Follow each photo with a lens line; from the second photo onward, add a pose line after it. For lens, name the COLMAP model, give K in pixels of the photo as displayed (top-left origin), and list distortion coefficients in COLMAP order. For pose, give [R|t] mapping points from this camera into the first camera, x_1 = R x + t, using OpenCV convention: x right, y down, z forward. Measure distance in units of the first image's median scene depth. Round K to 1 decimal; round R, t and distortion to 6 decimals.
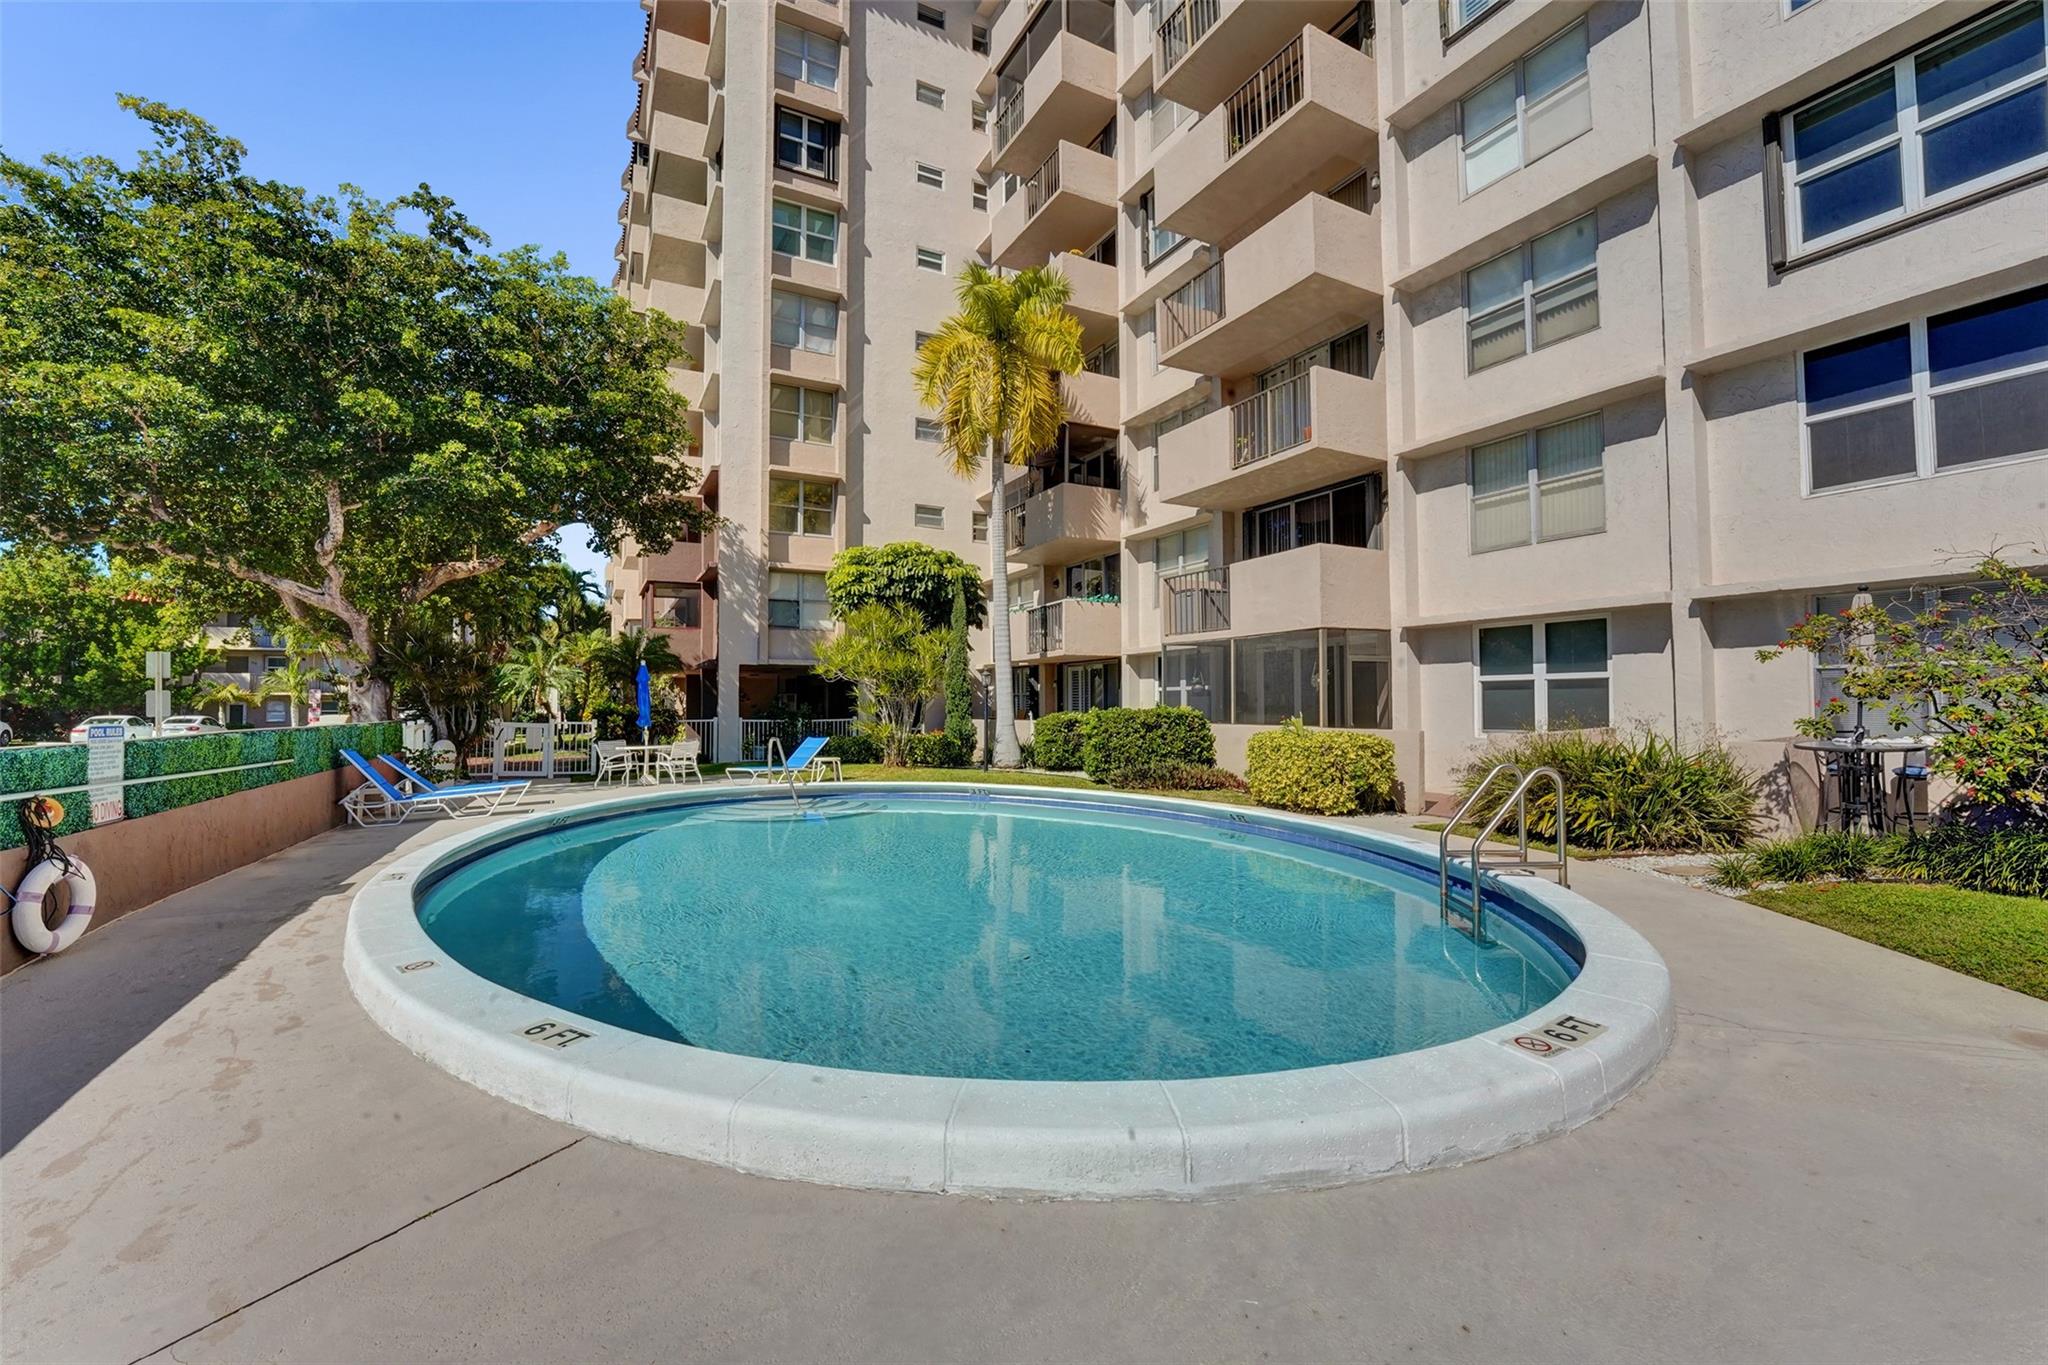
lens RADIAL K [[852.2, 0, 1017.1], [0, 852.2, 684.9], [0, 0, 1]] dist [-0.019551, -0.000102]
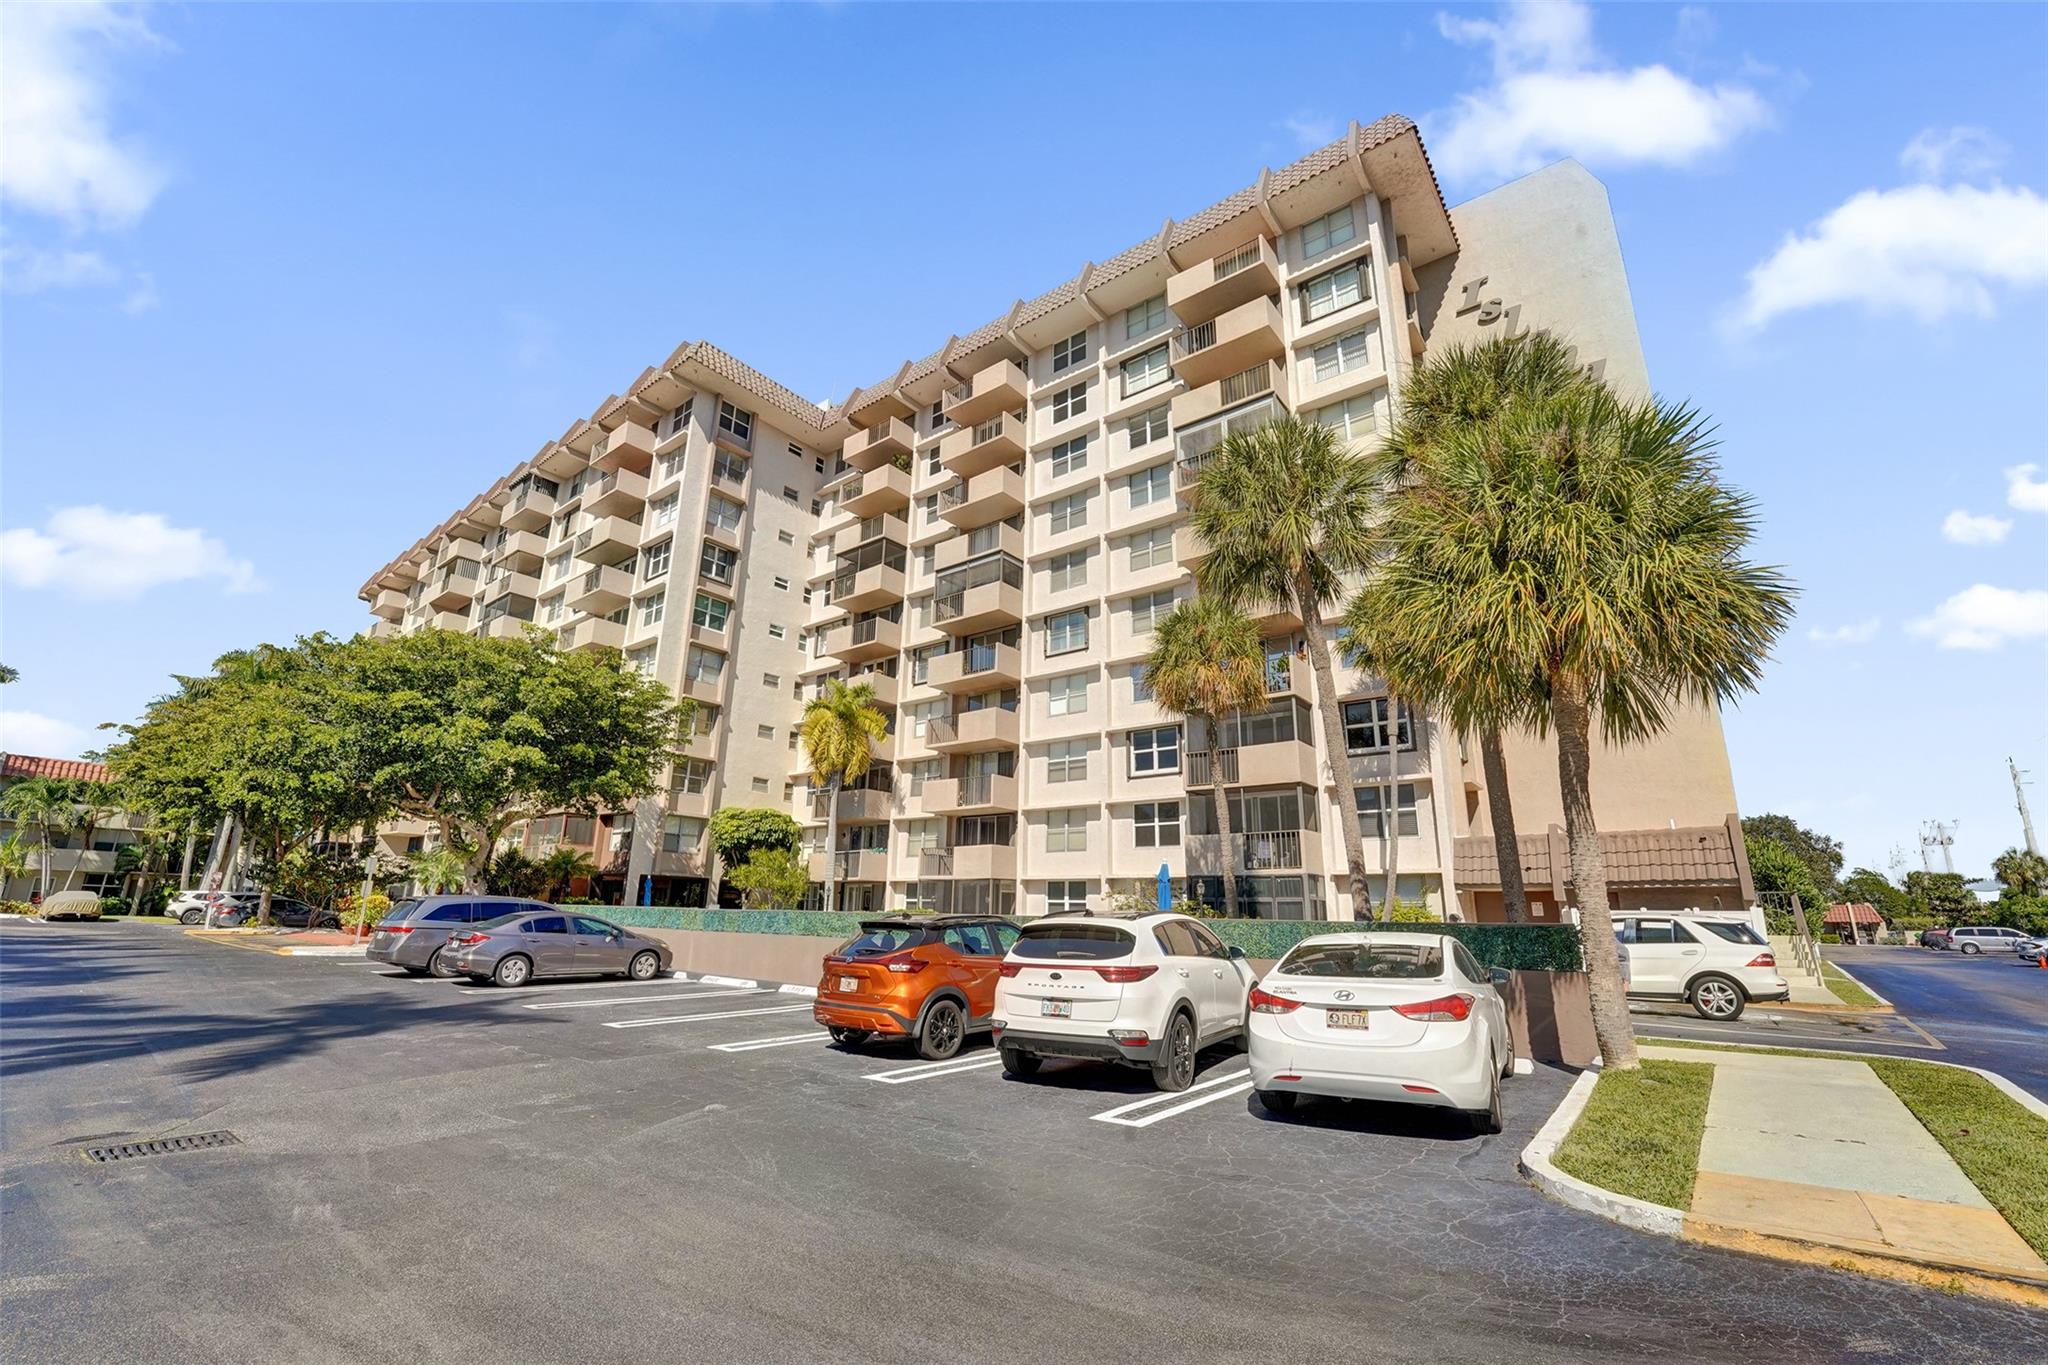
lens RADIAL K [[852.2, 0, 1032.3], [0, 852.2, 674.3], [0, 0, 1]] dist [-0.019551, -0.000102]
pose [[0.908439, 0.134339, 0.395842, -0.398593], [-0.034474, 0.967804, -0.249333, -0.019178], [-0.416593, 0.212858, 0.883822, -0.919153]]
